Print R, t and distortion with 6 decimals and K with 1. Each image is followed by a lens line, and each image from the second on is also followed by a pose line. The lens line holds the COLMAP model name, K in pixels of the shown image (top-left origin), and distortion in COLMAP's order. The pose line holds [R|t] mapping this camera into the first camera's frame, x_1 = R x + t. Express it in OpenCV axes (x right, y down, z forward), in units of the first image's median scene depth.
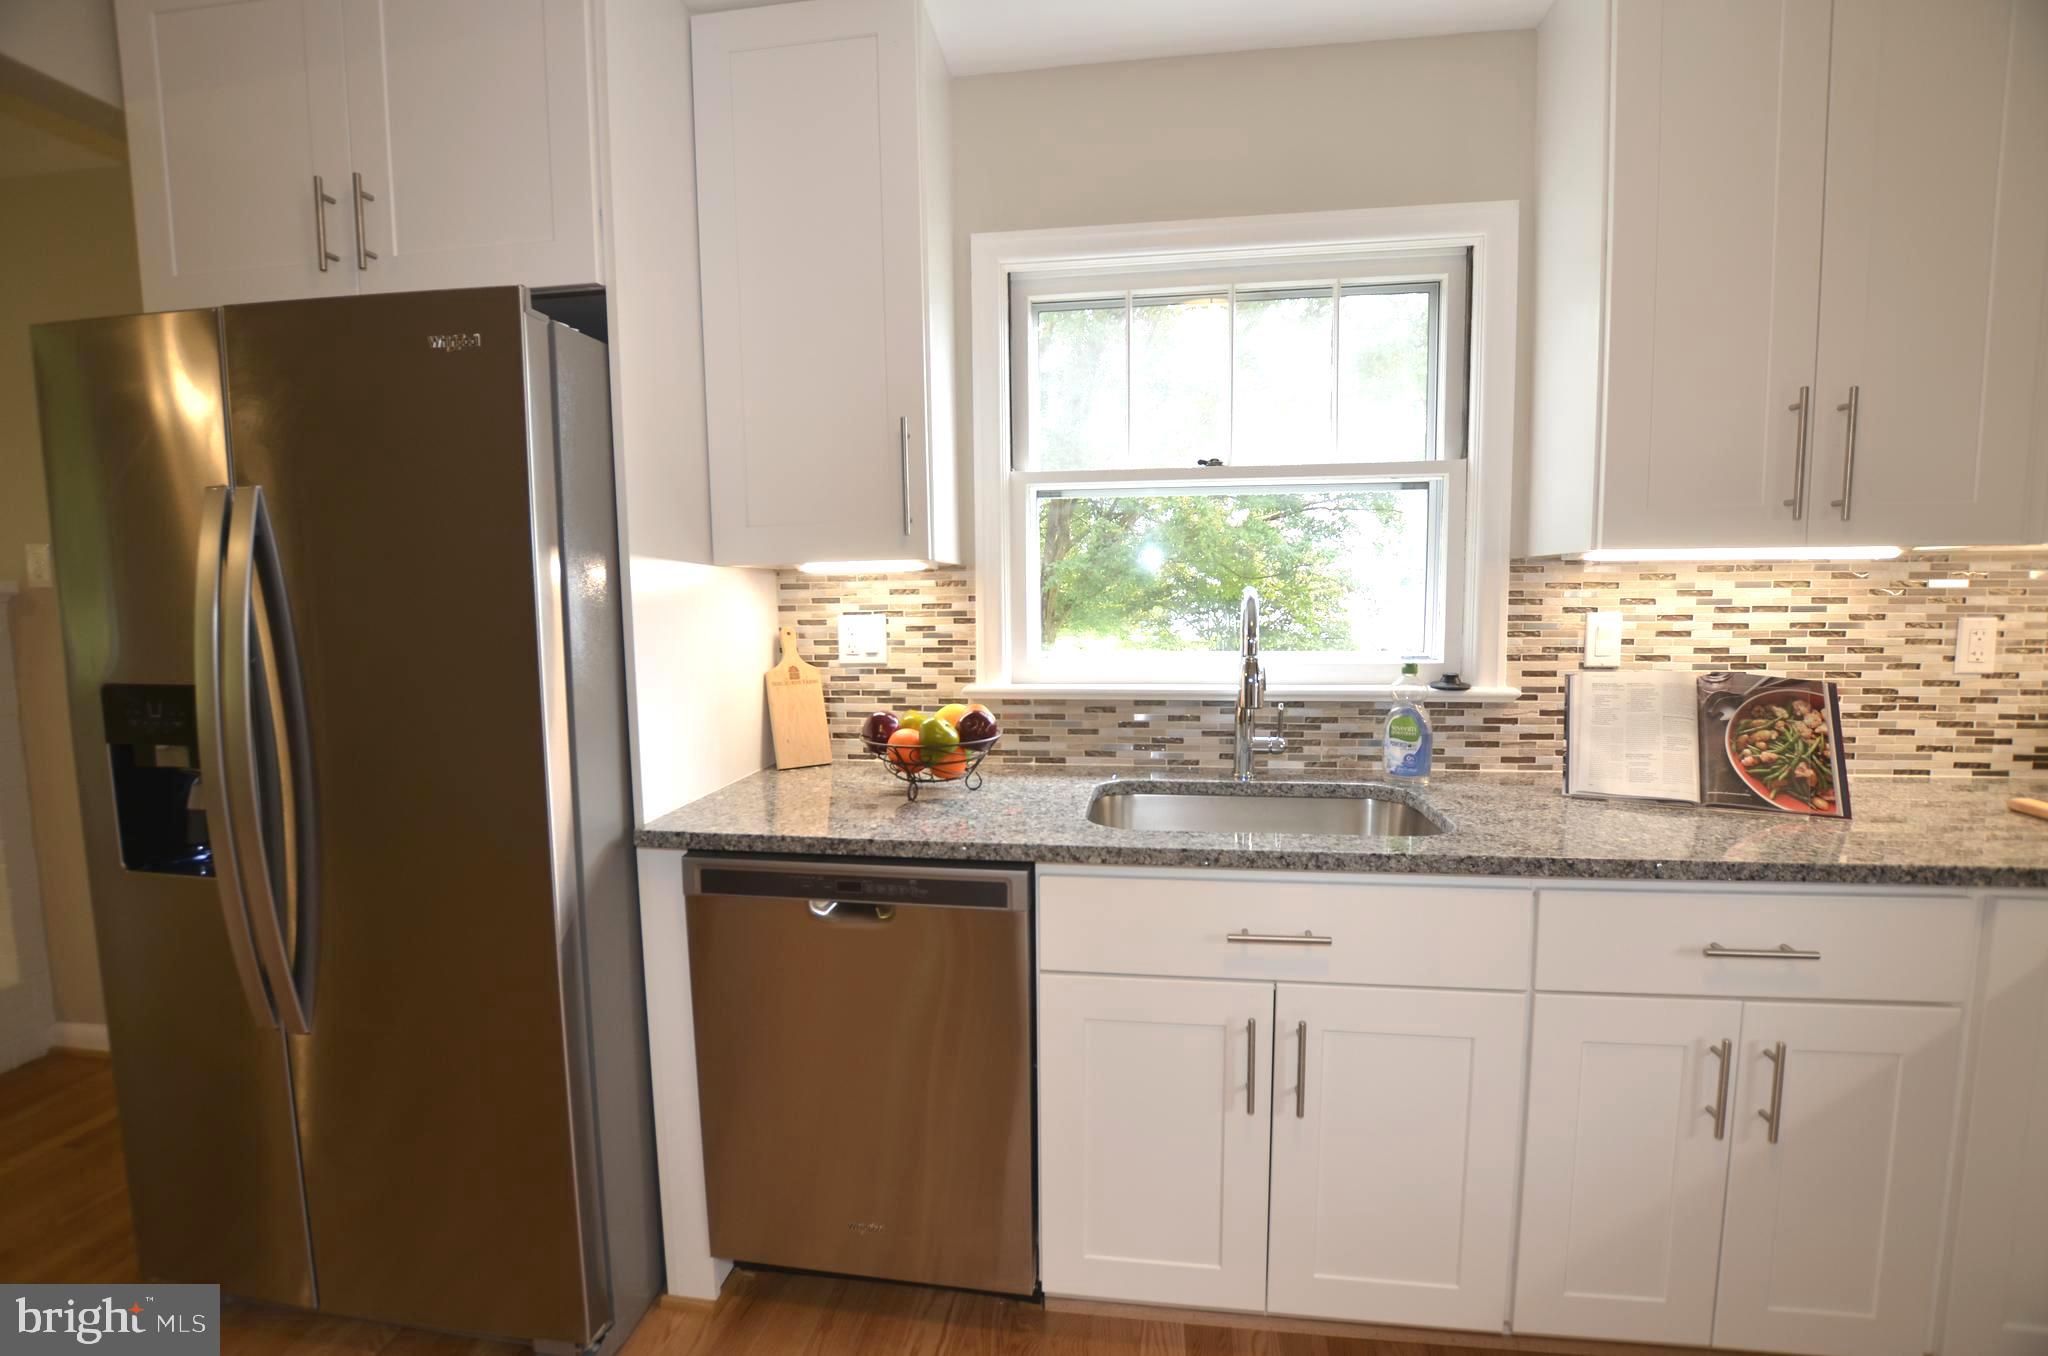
lens RADIAL K [[898.7, 0, 1022.3], [0, 898.7, 678.5], [0, 0, 1]] dist [-0.030426, 0.001194]
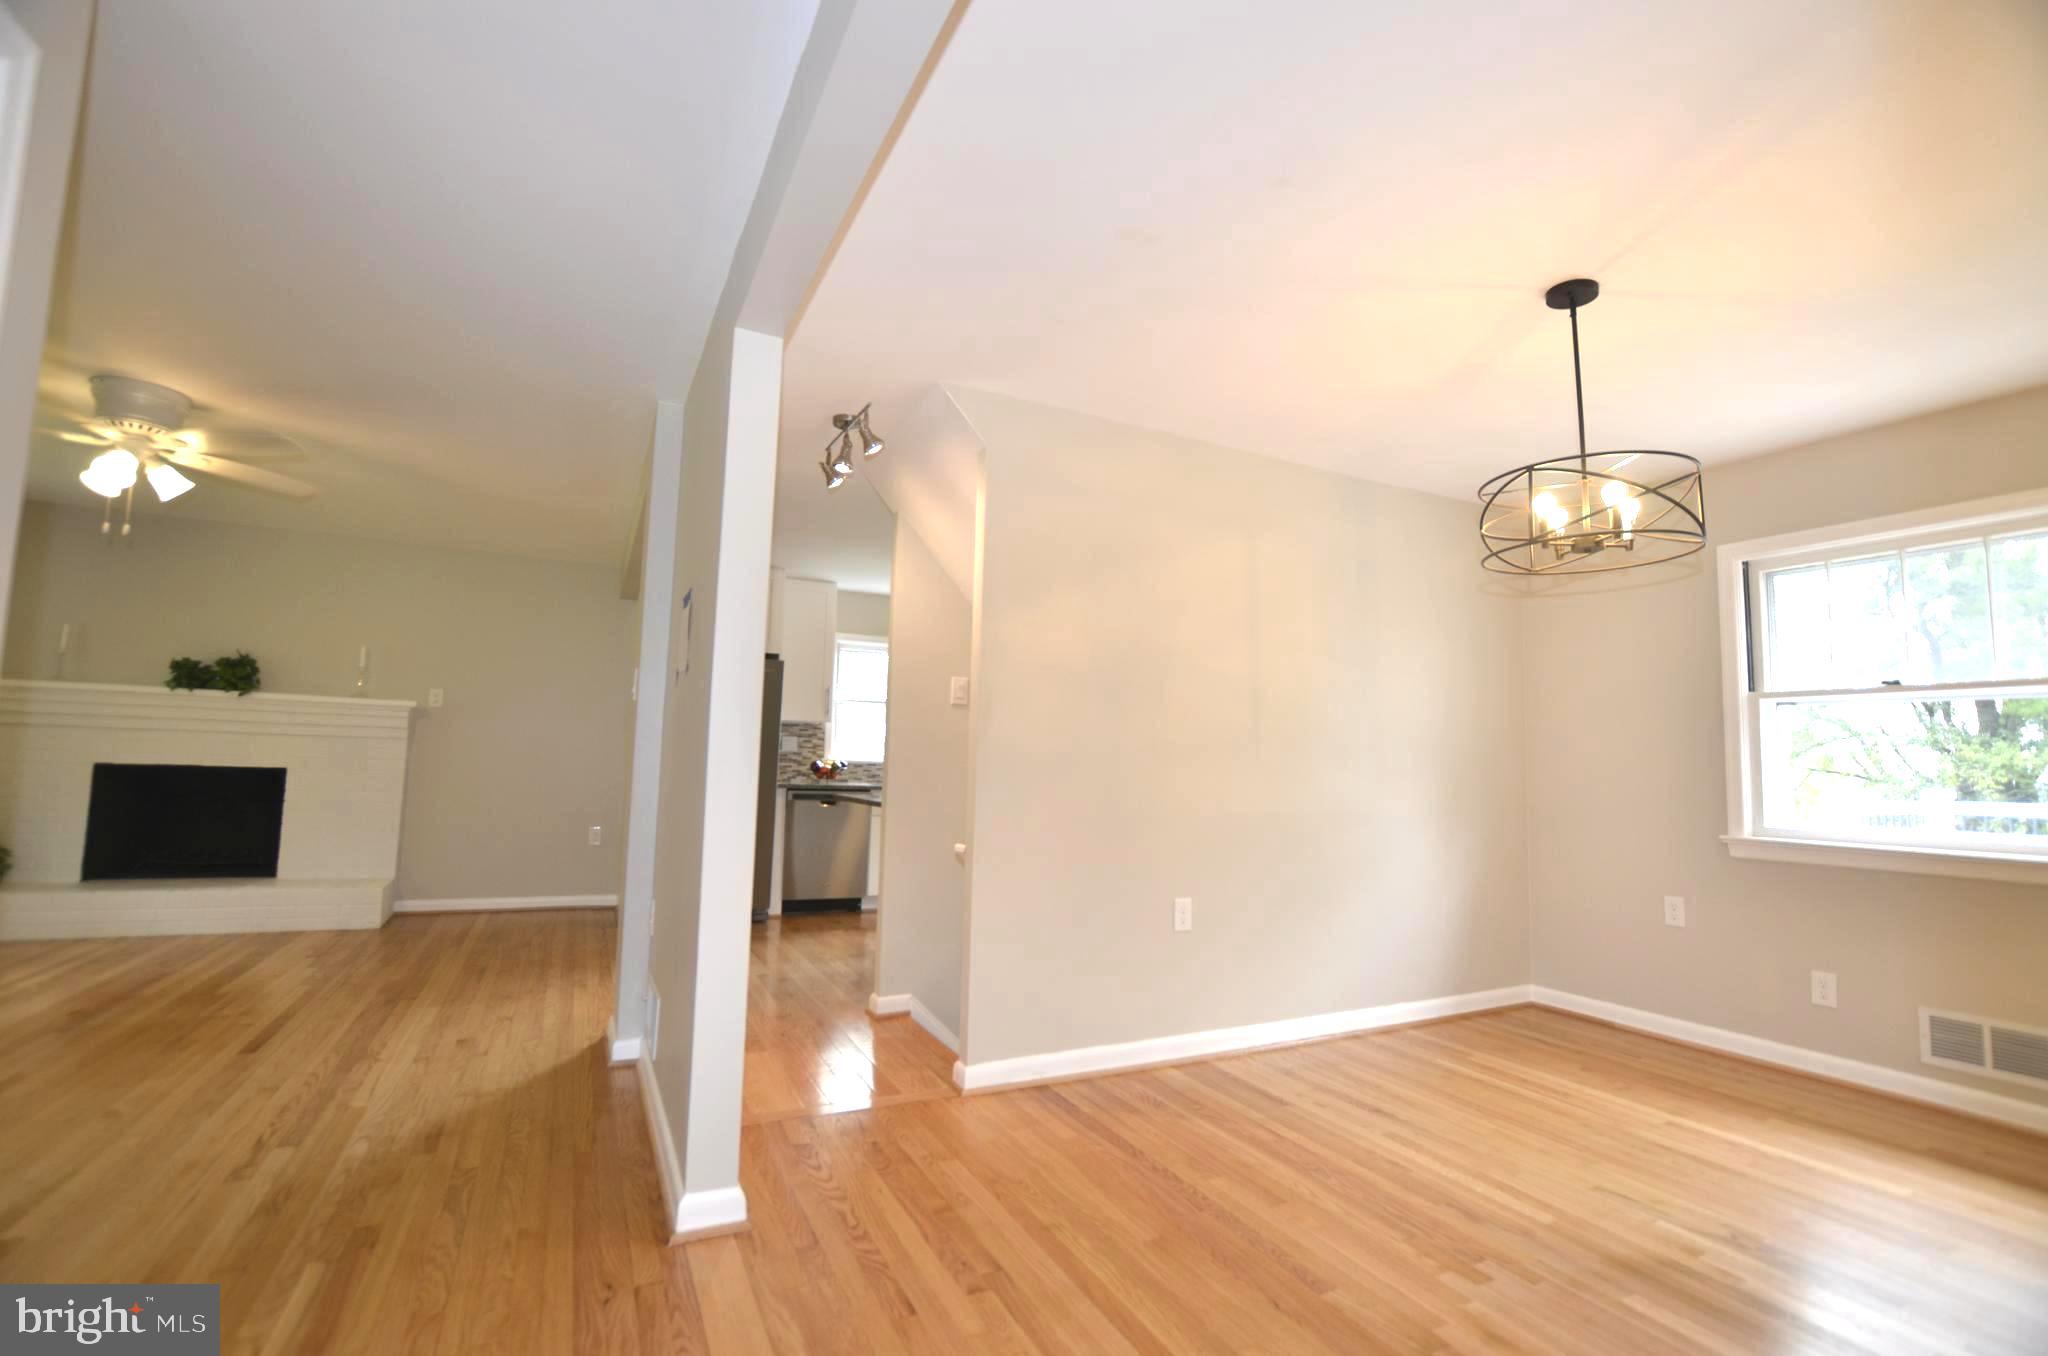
lens RADIAL K [[898.7, 0, 1022.3], [0, 898.7, 678.5], [0, 0, 1]] dist [-0.030426, 0.001194]
pose [[0.823740, 0.087522, 0.560171, -1.589766], [0.015381, 0.984200, -0.176391, 0.374048], [-0.566759, 0.153916, 0.809379, -2.604674]]
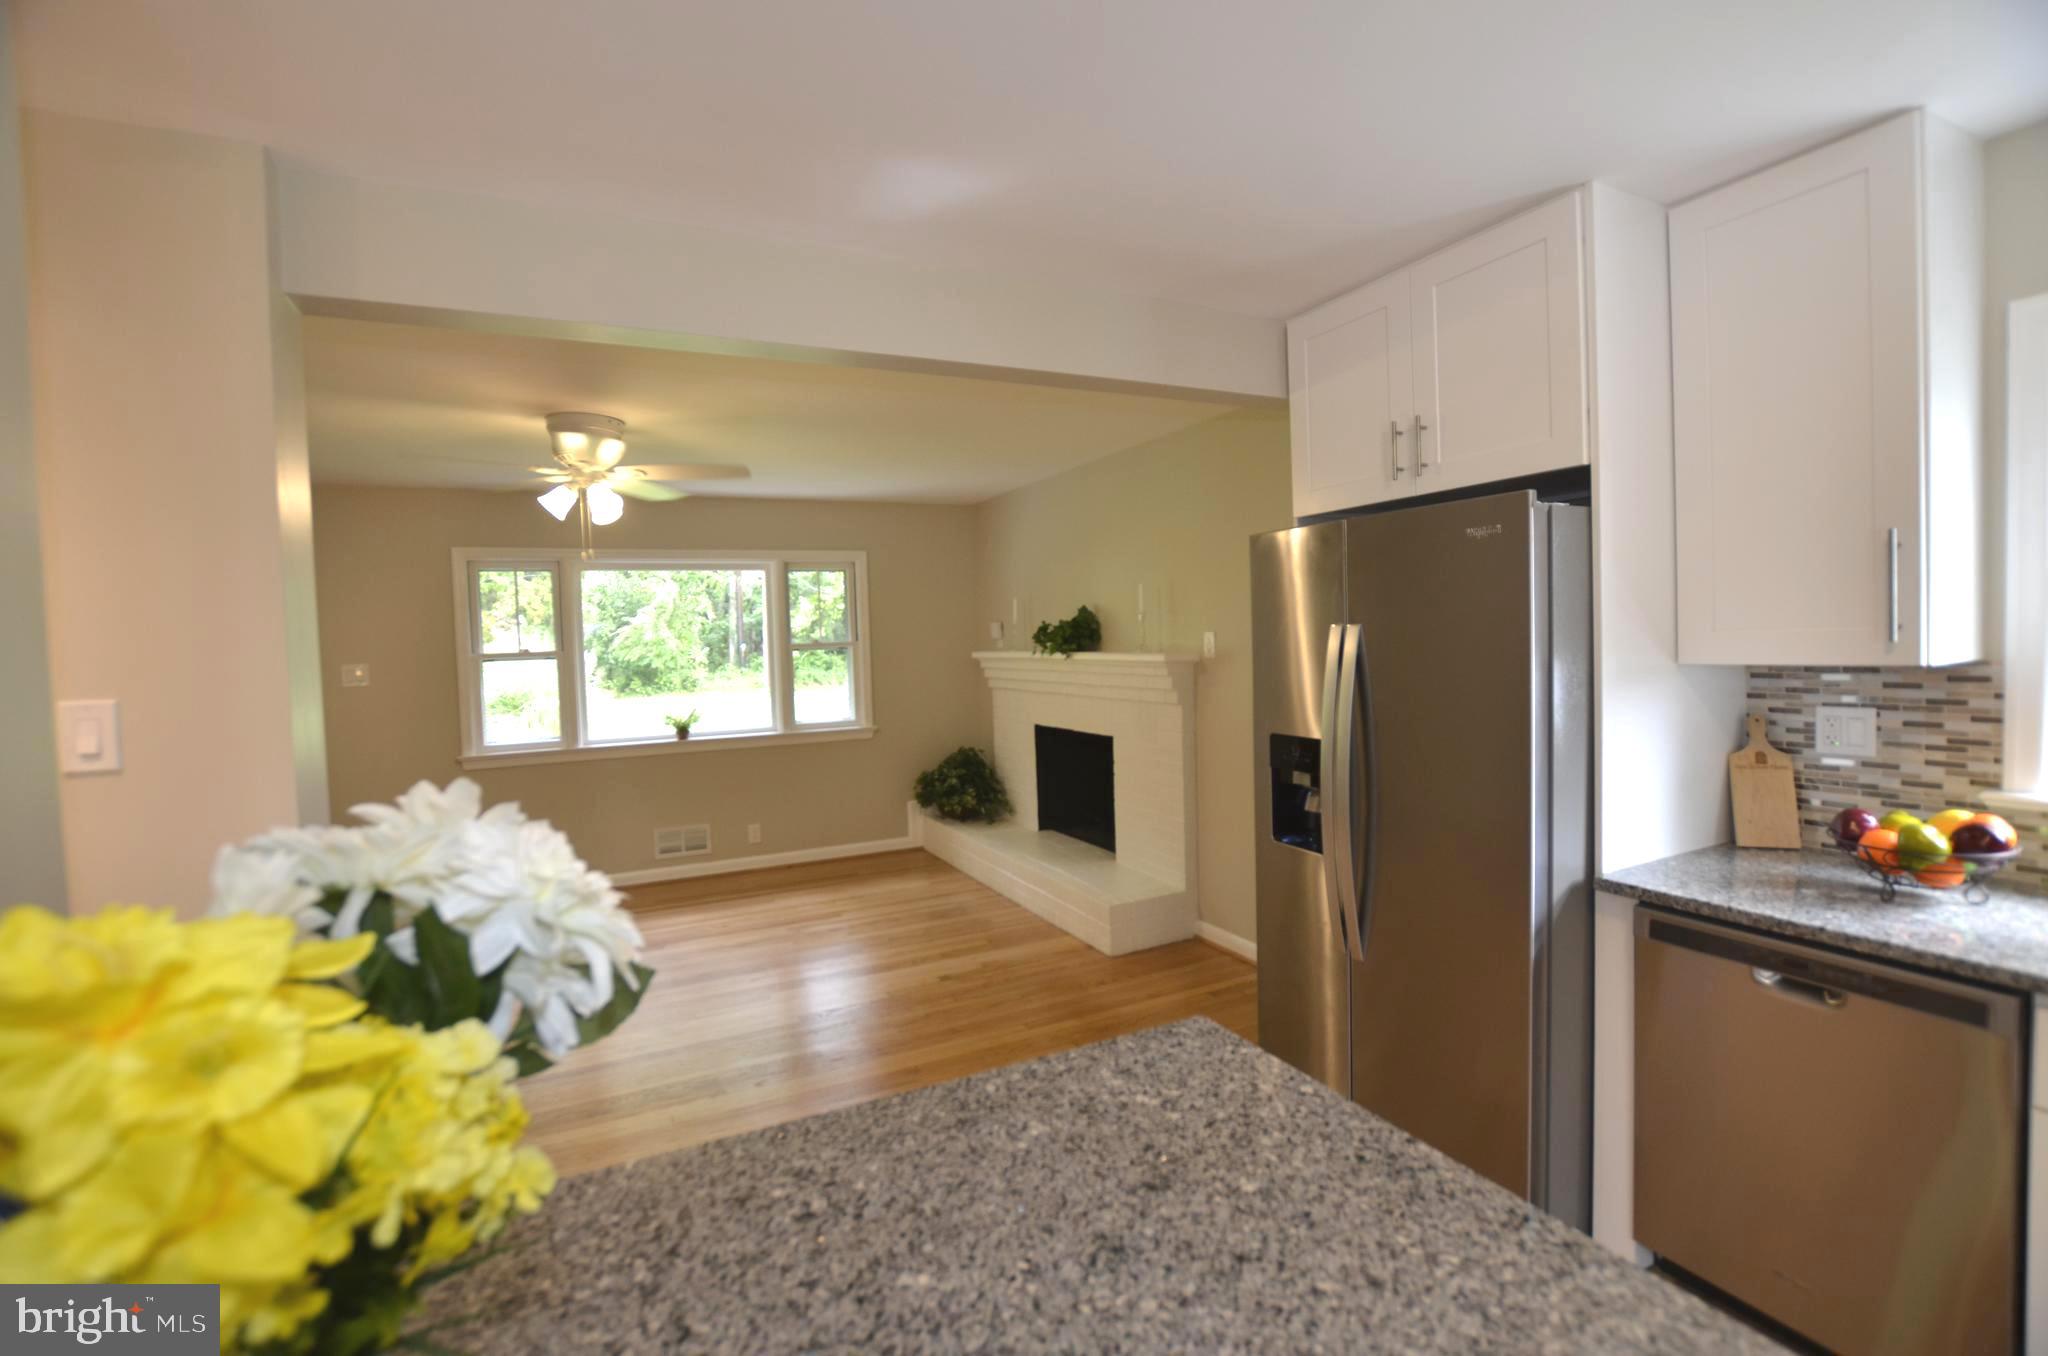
lens RADIAL K [[898.7, 0, 1022.3], [0, 898.7, 678.5], [0, 0, 1]] dist [-0.030426, 0.001194]
pose [[0.558629, 0.029863, -0.828880, 0.136409], [-0.052647, 0.998613, 0.000496, -0.063554], [0.827745, 0.043361, 0.559427, -0.359111]]
